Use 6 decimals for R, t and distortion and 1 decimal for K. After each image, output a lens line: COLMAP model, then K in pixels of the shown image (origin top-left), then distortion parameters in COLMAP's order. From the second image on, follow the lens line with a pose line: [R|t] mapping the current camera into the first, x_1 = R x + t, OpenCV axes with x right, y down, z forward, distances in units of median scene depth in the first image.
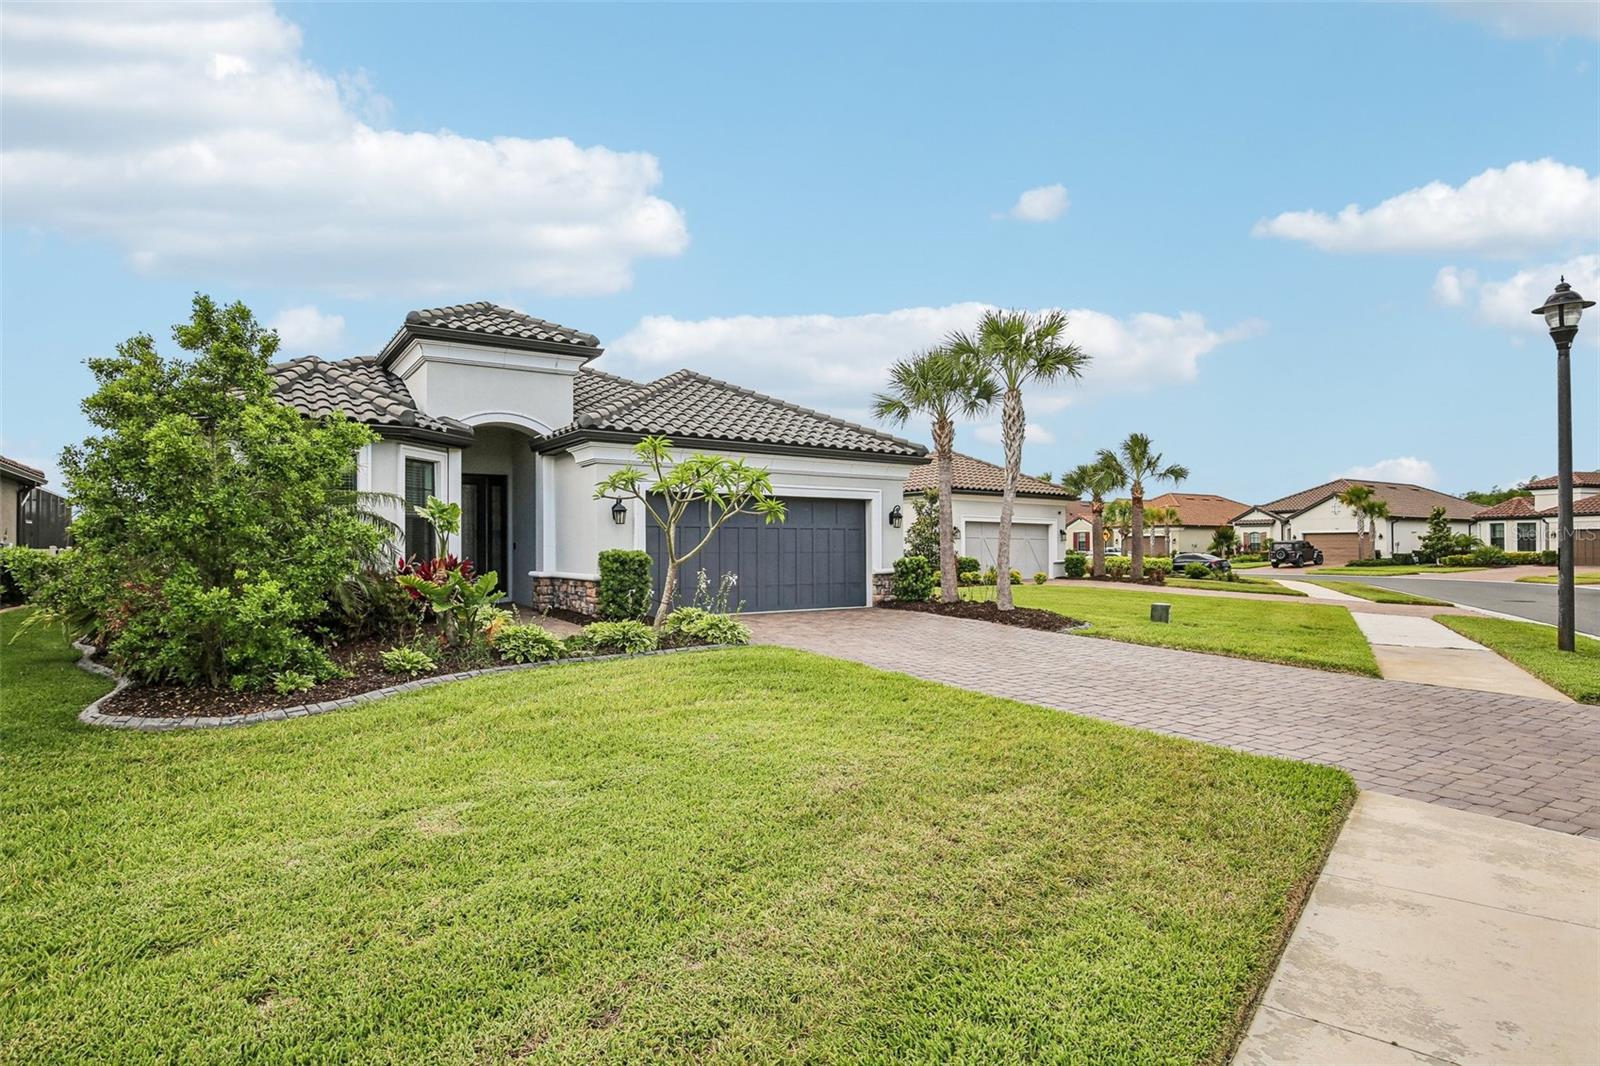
lens RADIAL K [[817.9, 0, 800.0], [0, 817.9, 533.0], [0, 0, 1]] dist [0.004095, -0.000051]
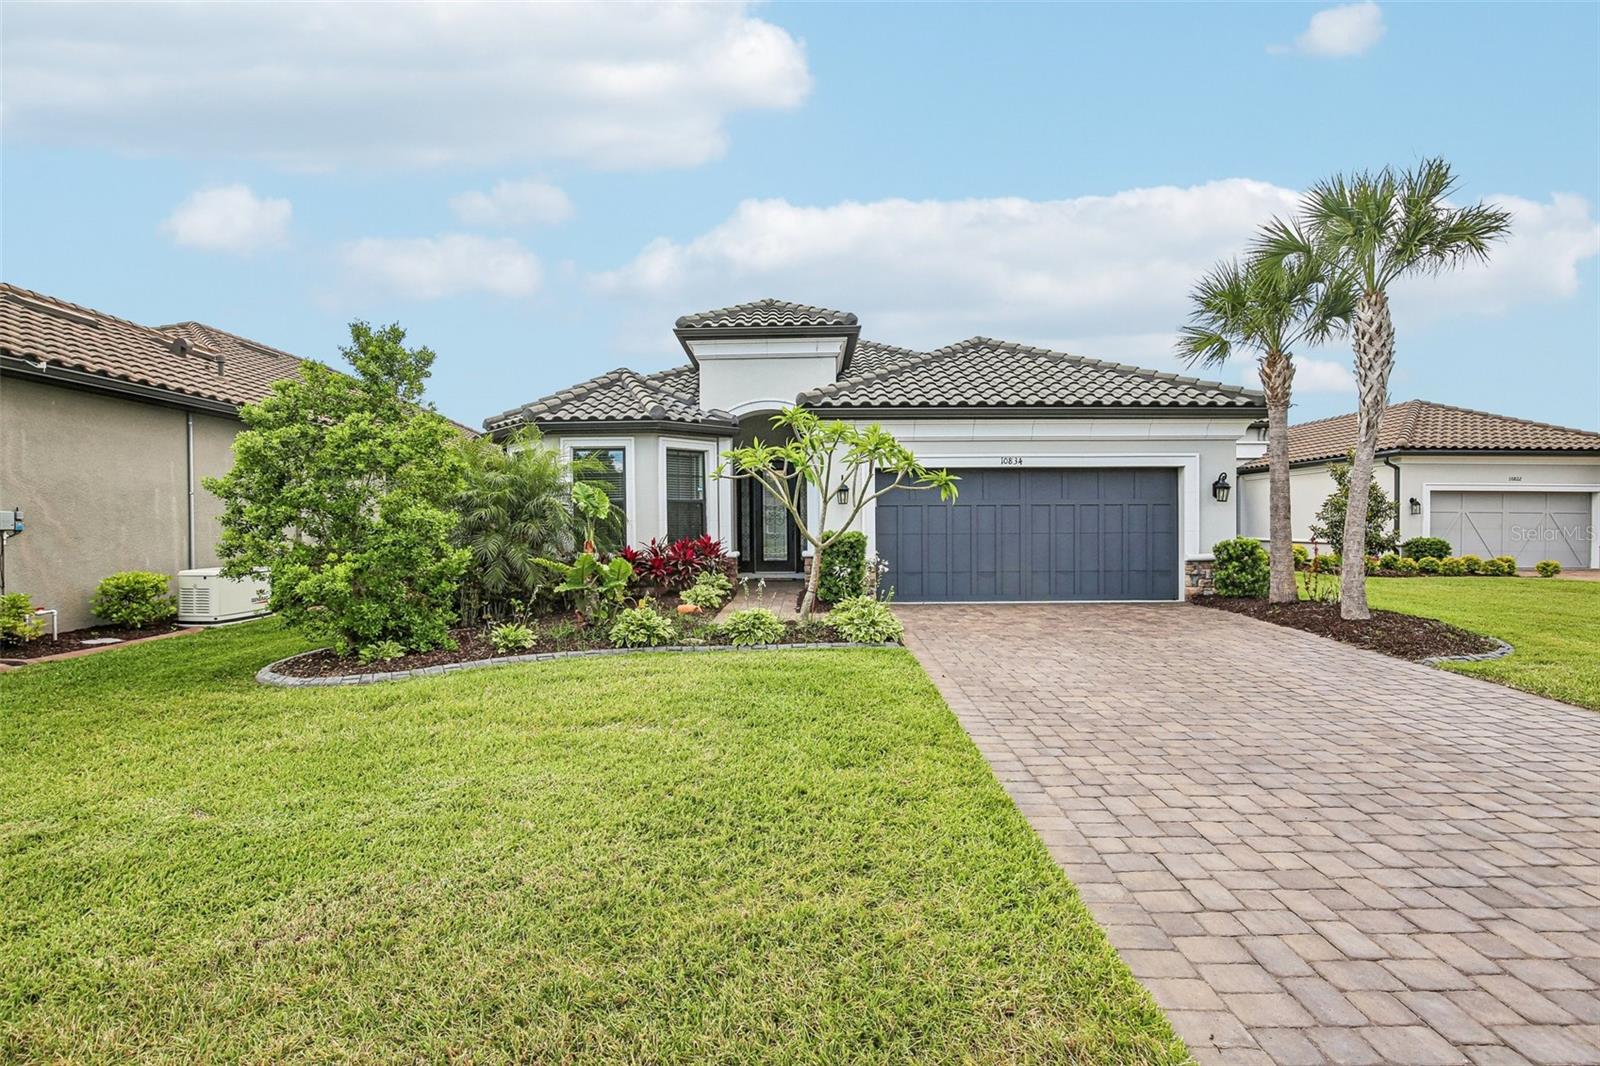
lens RADIAL K [[737.1, 0, 797.1], [0, 737.1, 538.9], [0, 0, 1]] dist [-0.015305, 0.000322]
pose [[0.831790, 0.006445, -0.555053, 0.183115], [0.013766, 0.999386, 0.032232, 0.000892], [0.554920, -0.034451, 0.831190, 0.211481]]
